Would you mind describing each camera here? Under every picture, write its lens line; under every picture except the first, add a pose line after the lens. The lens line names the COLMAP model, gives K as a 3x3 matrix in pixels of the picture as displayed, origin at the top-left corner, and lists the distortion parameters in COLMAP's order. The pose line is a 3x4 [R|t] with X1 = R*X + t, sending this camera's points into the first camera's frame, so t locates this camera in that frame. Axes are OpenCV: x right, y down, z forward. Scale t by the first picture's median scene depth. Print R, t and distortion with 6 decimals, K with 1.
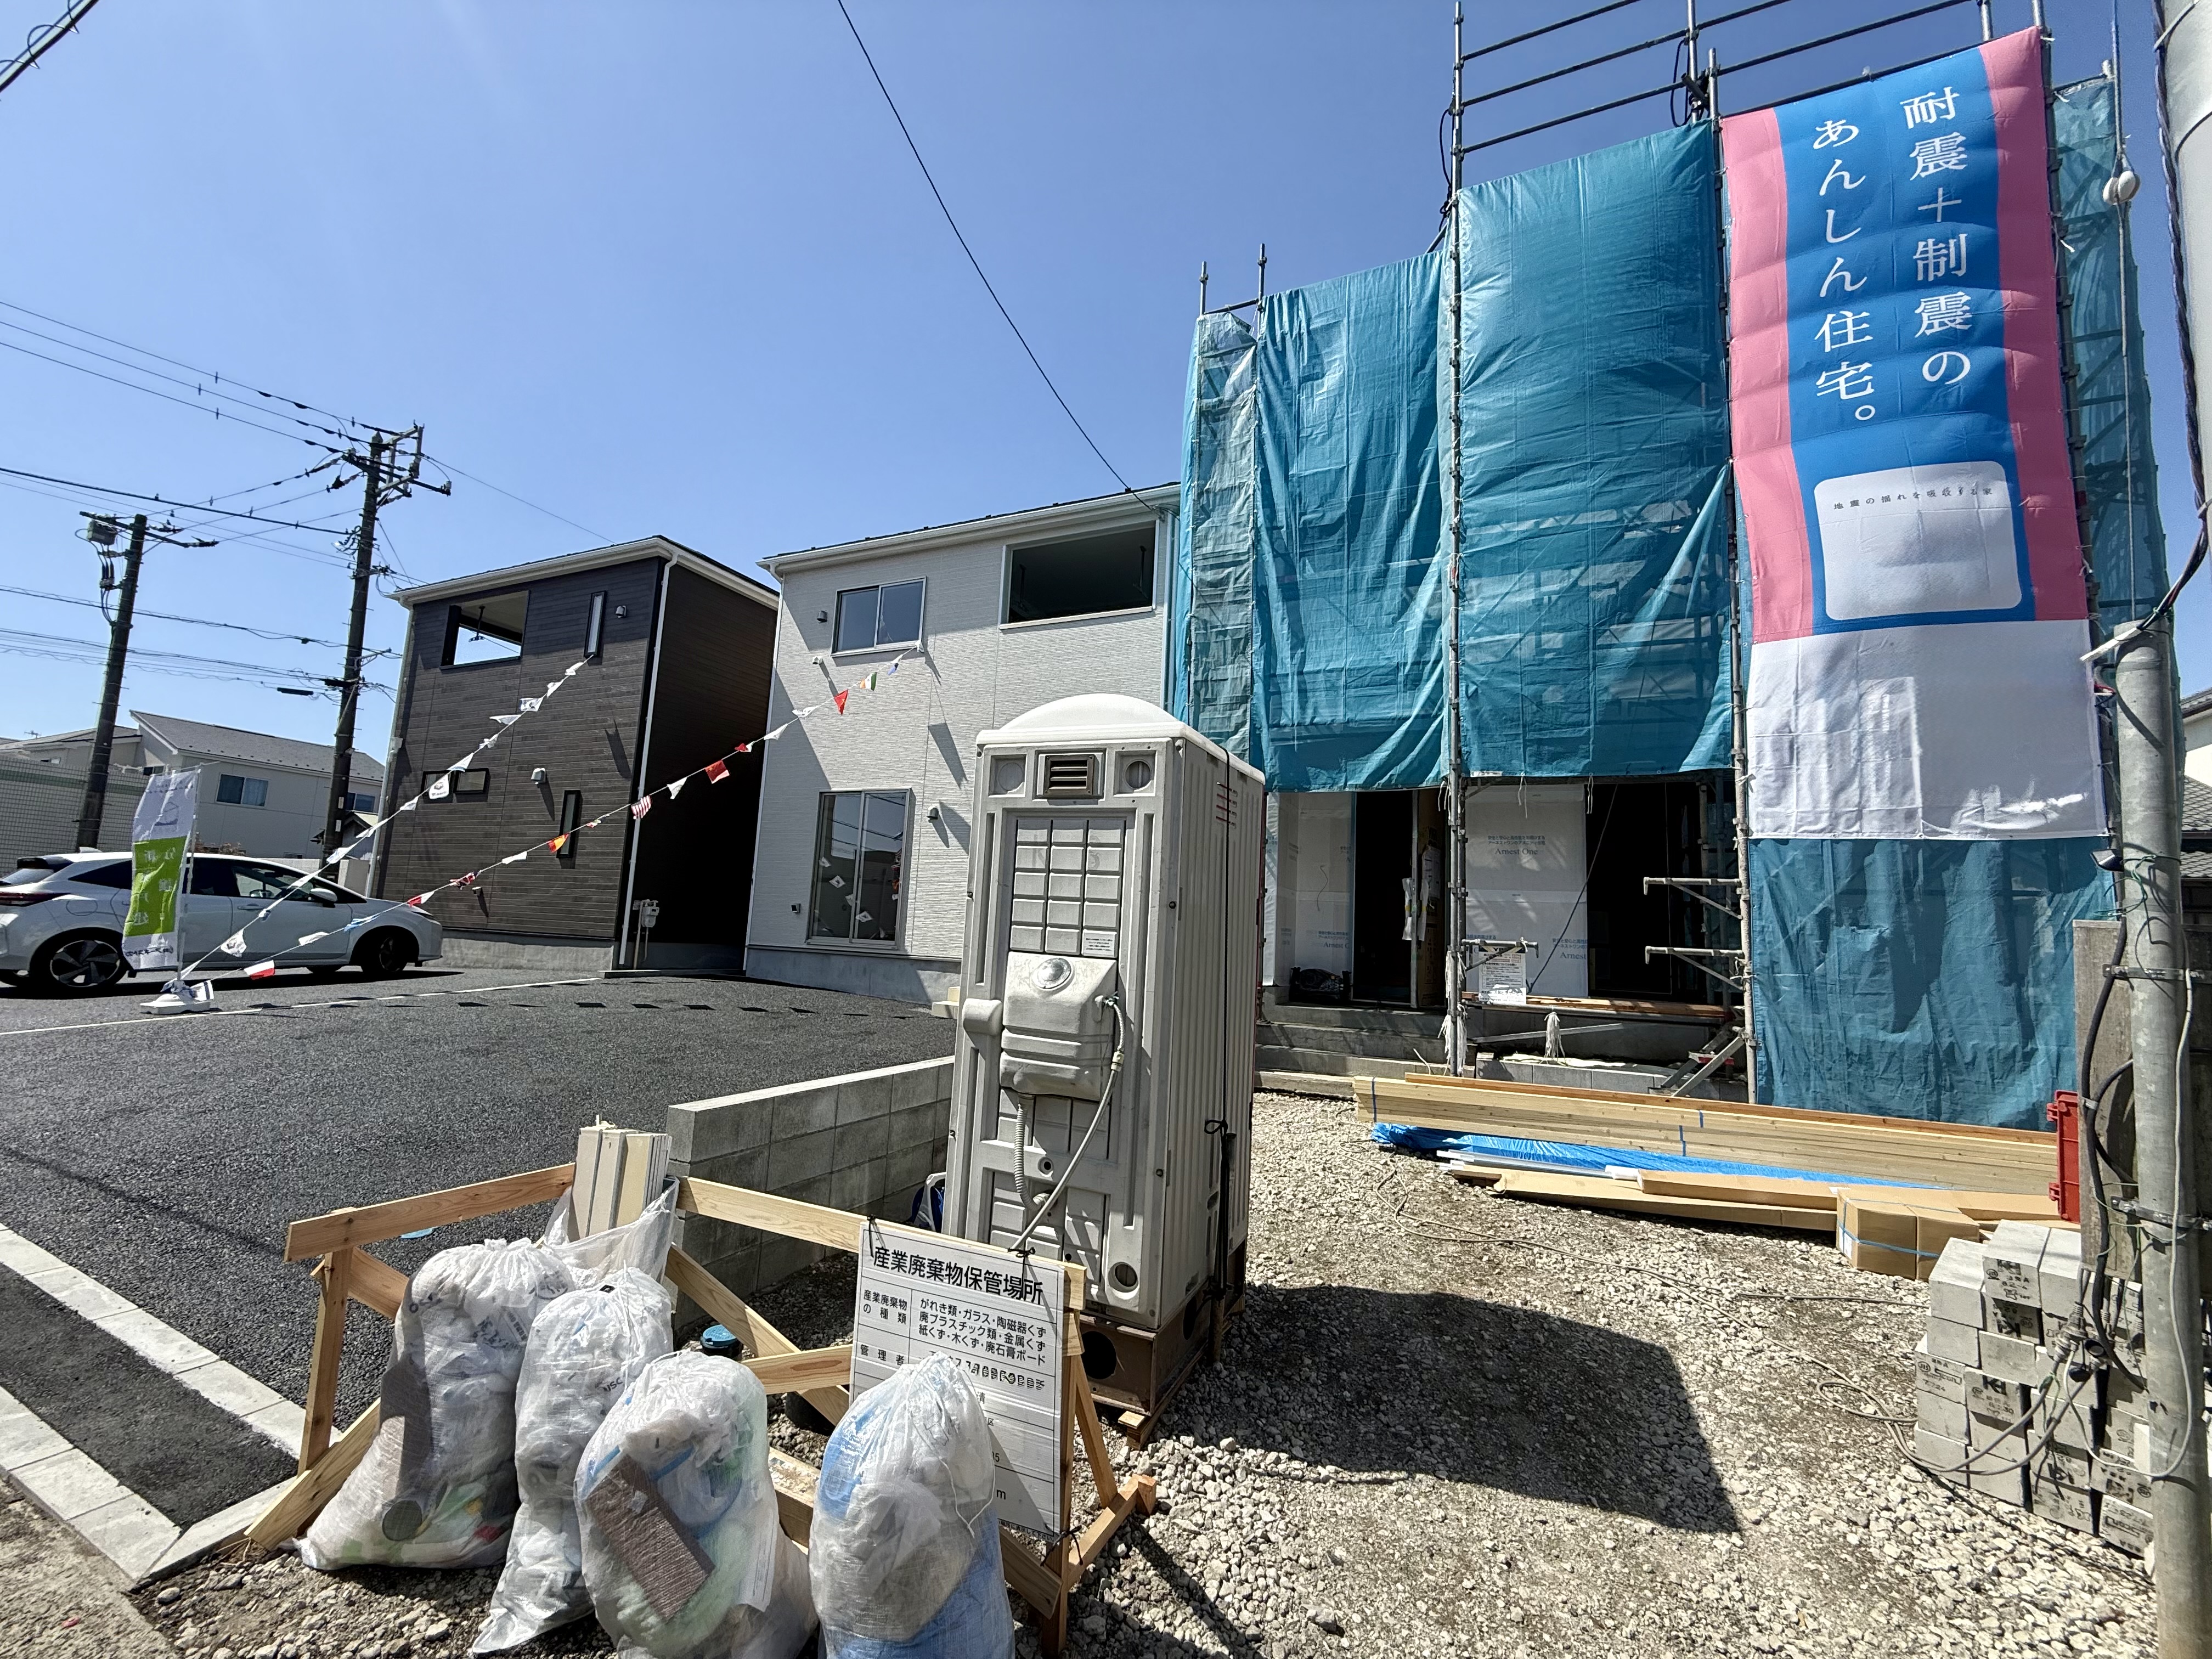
lens RADIAL K [[876.2, 0, 1106.0], [0, 876.2, 829.5], [0, 0, 1]] dist [-0.003470, -0.000149]
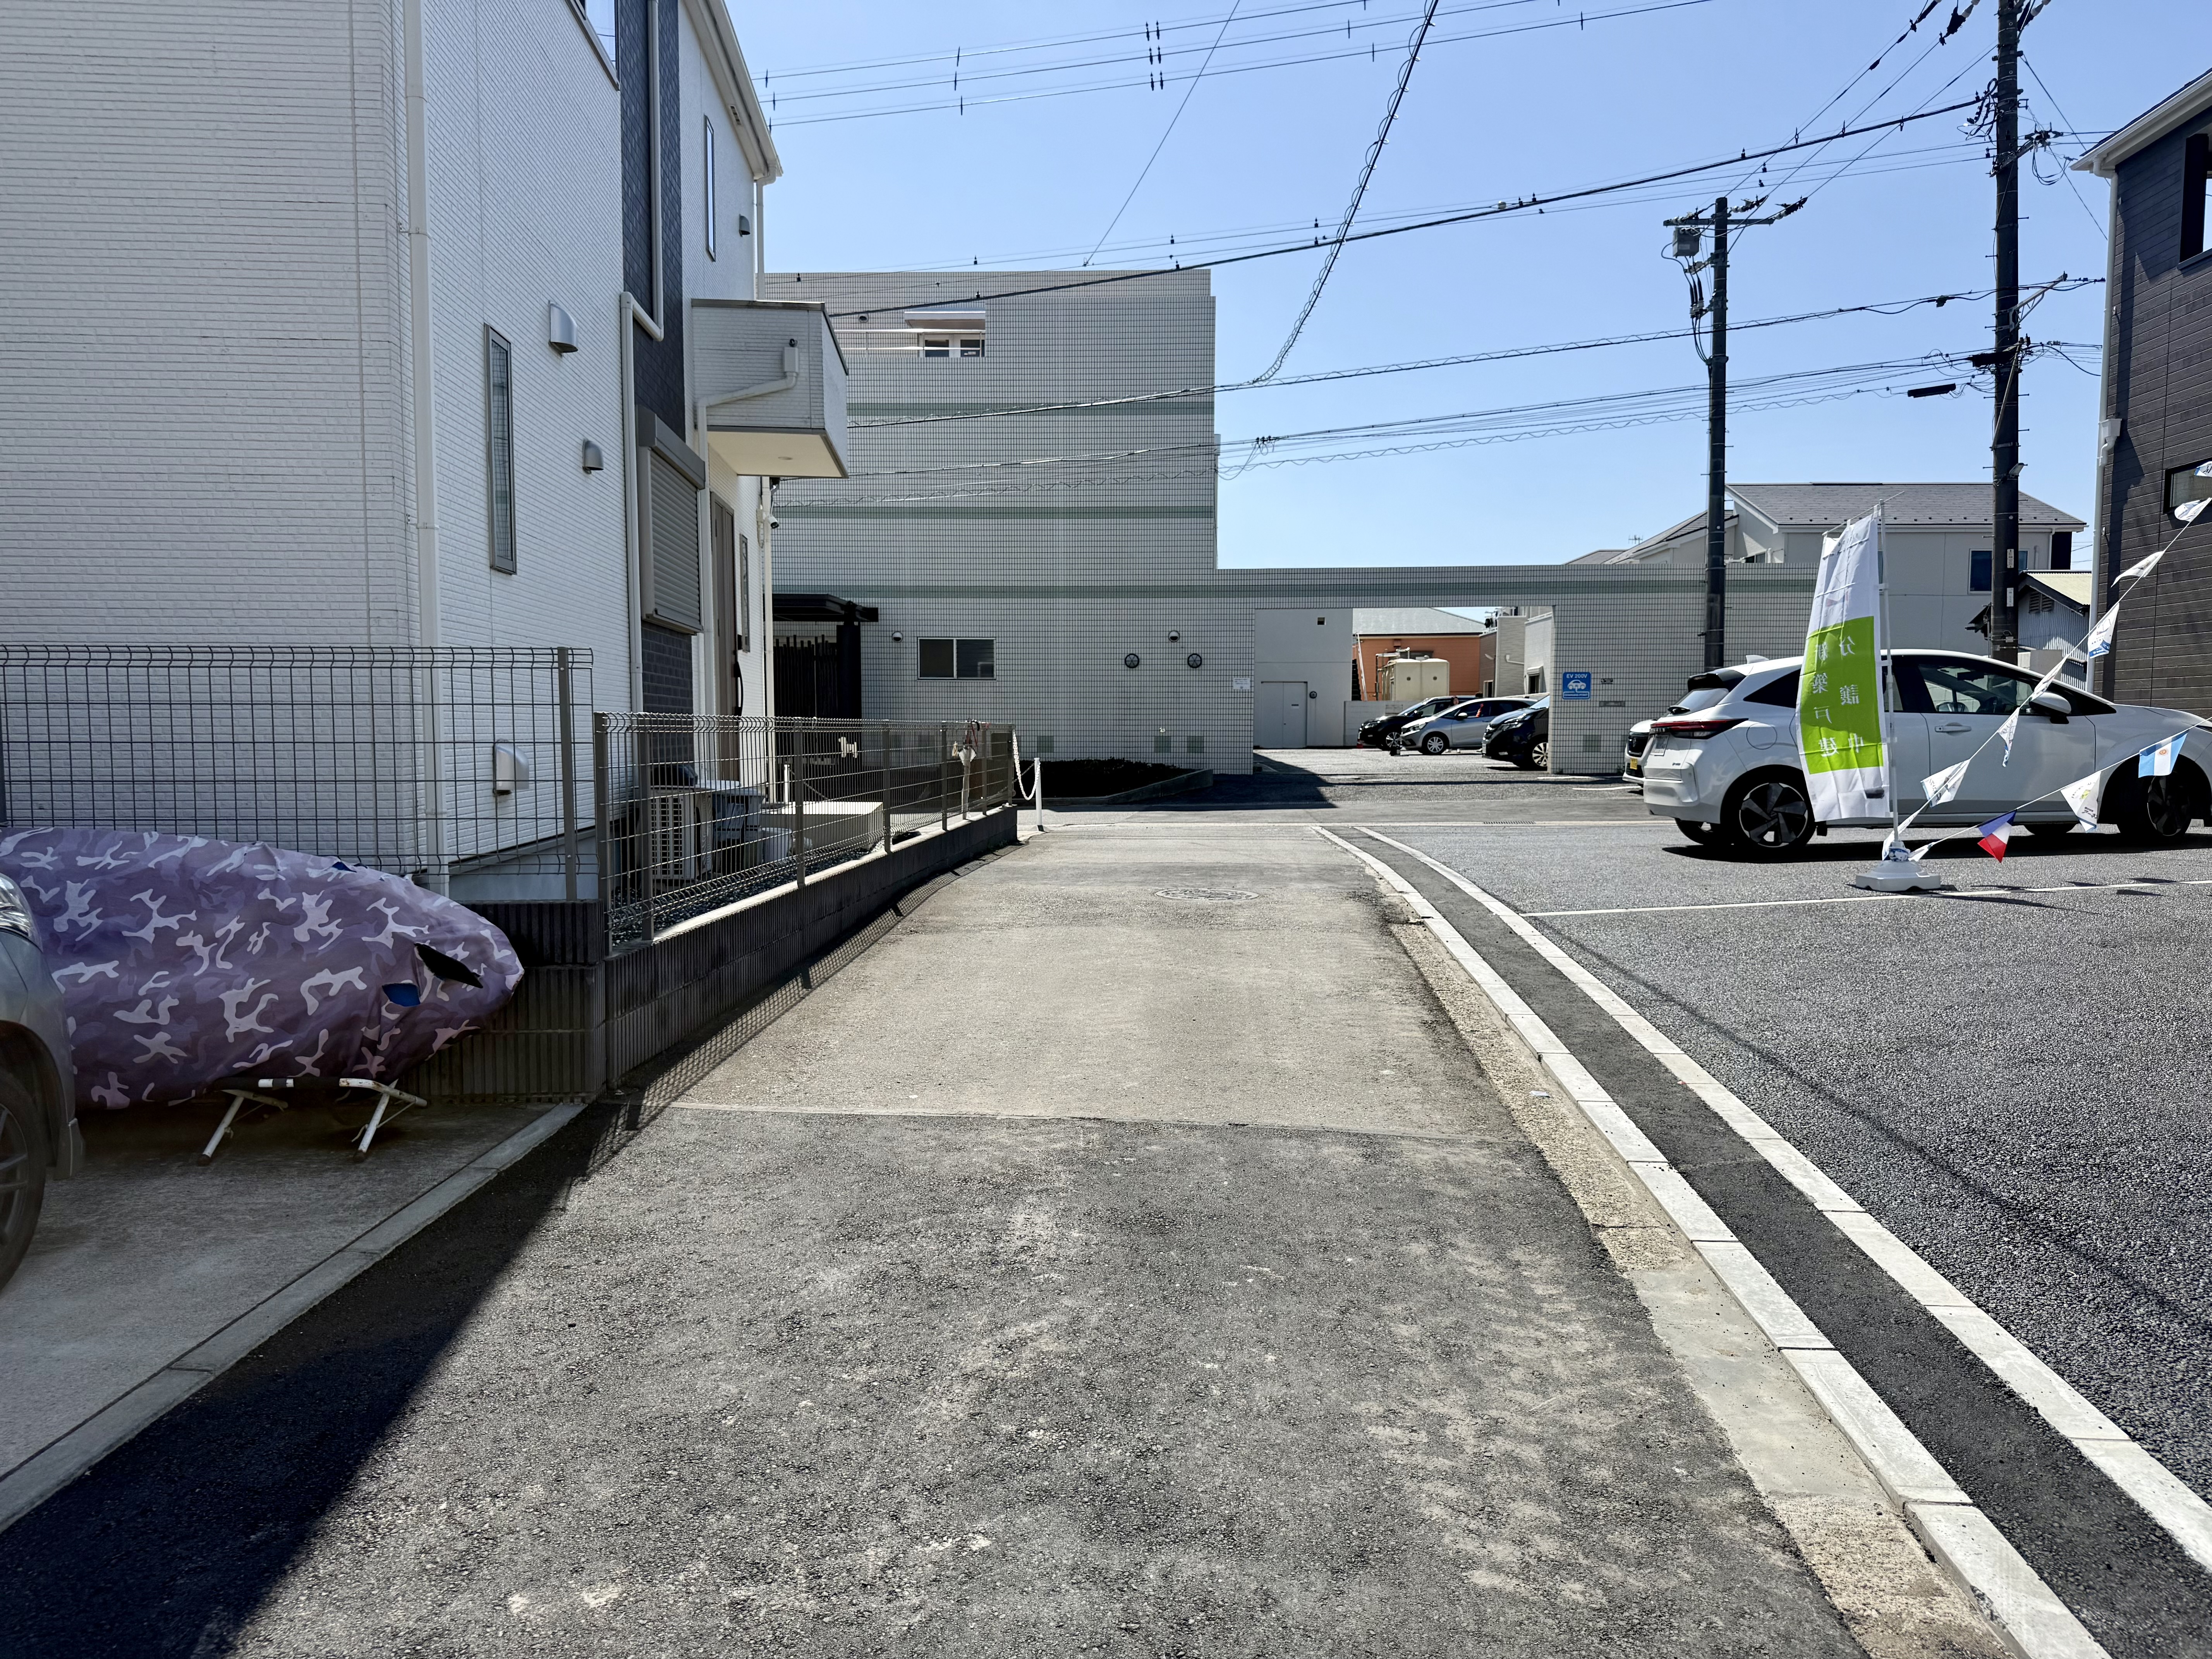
lens RADIAL K [[1543.6, 0, 1099.3], [0, 1543.6, 862.9], [0, 0, 1]] dist [0.006130, -0.030107]
pose [[0.340173, 0.035798, -0.939681, -0.113010], [0.128004, 0.988211, 0.083986, 0.010268], [0.931610, -0.148853, 0.331580, 0.038813]]
